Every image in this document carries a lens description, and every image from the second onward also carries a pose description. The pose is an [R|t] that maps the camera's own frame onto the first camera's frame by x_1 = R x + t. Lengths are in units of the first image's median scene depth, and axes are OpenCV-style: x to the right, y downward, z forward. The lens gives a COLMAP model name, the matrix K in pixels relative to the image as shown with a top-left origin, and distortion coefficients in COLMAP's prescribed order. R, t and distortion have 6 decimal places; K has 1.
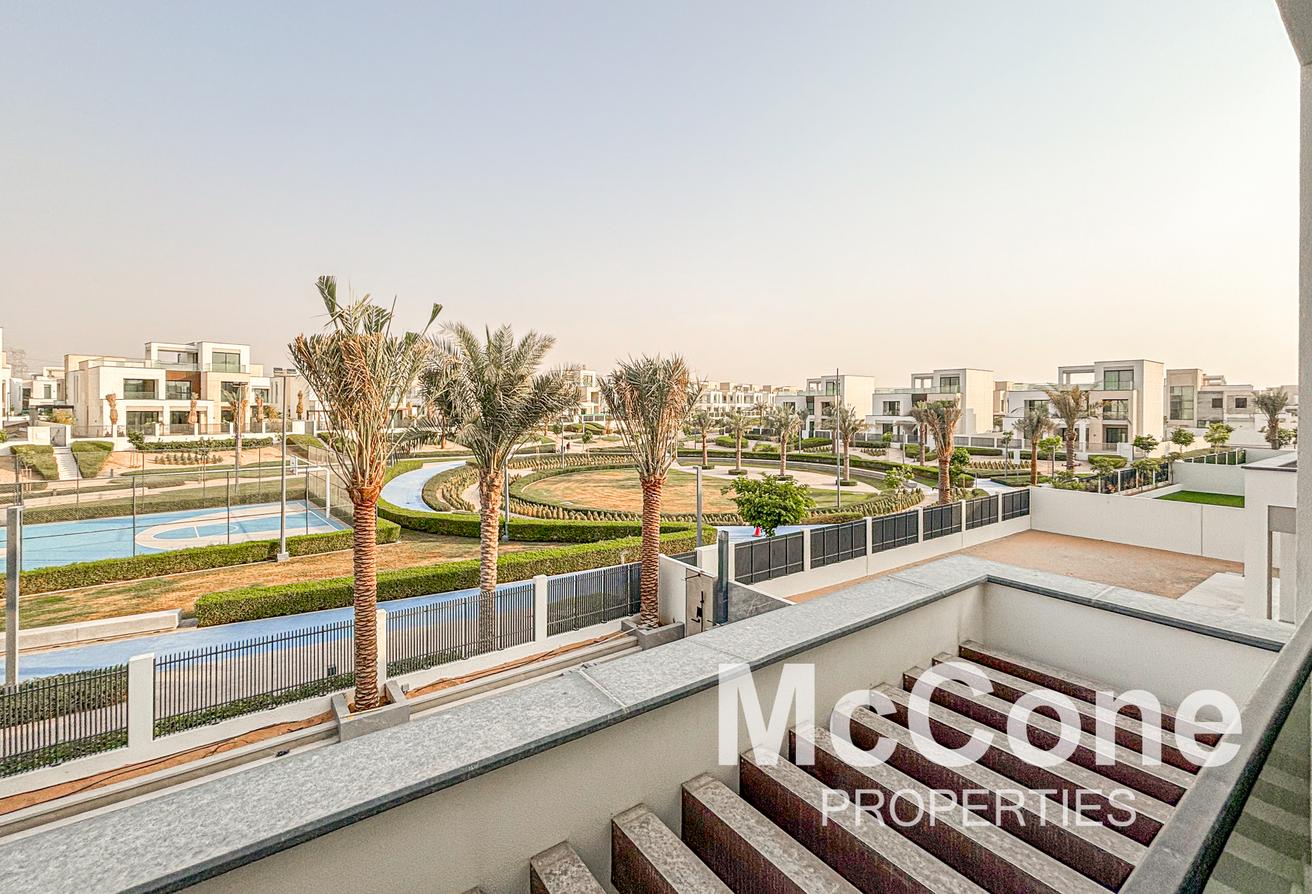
lens RADIAL K [[571.4, 0, 681.8], [0, 571.4, 418.9], [0, 0, 1]] dist [0.005203, 0.000139]
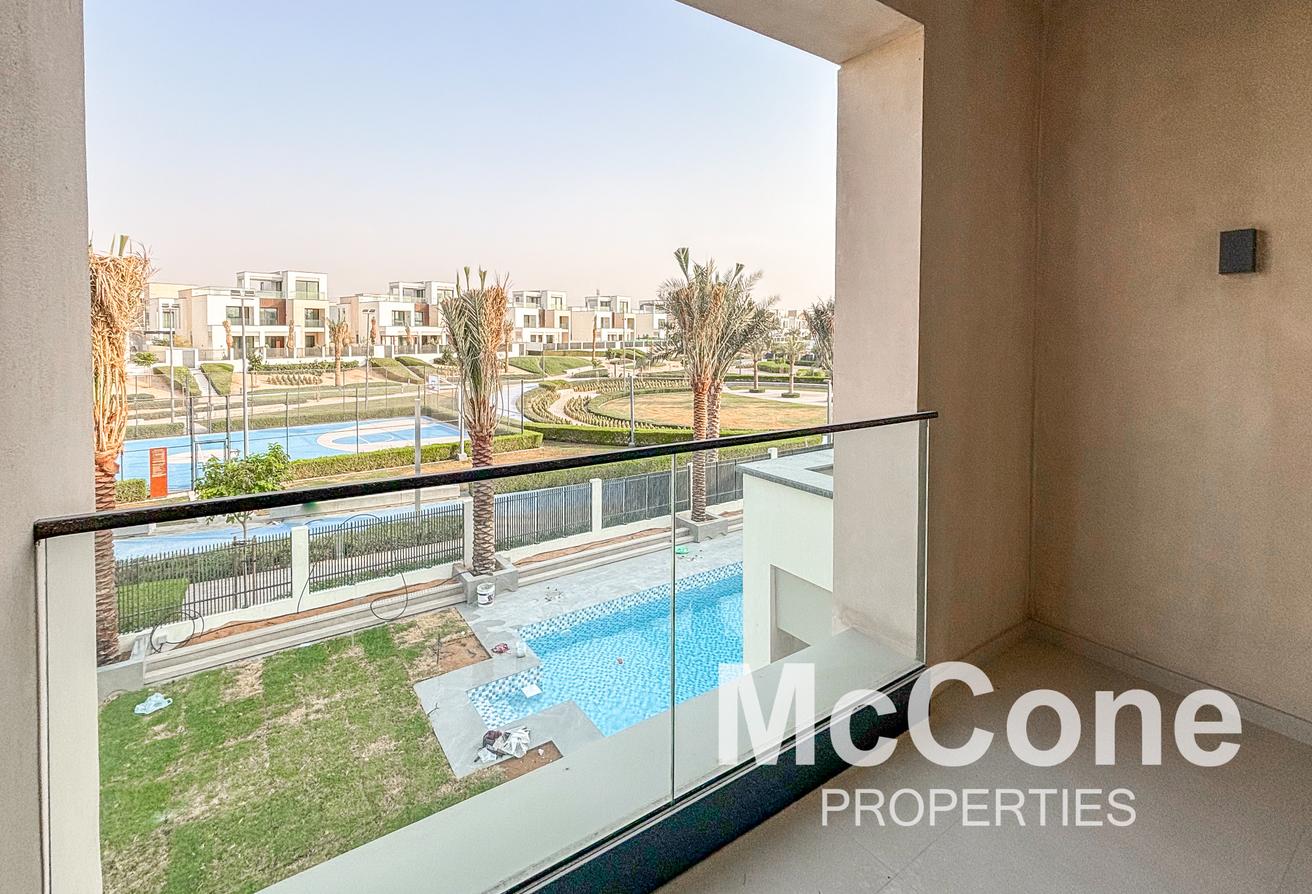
lens RADIAL K [[611.5, 0, 669.7], [0, 611.5, 368.1], [0, 0, 1]] dist [-0.004830, 0.004302]
pose [[0.999944, 0.002385, -0.010349, -0.120279], [-0.002020, 0.999378, 0.035202, 0.004320], [0.010427, -0.035179, 0.999327, -0.131283]]
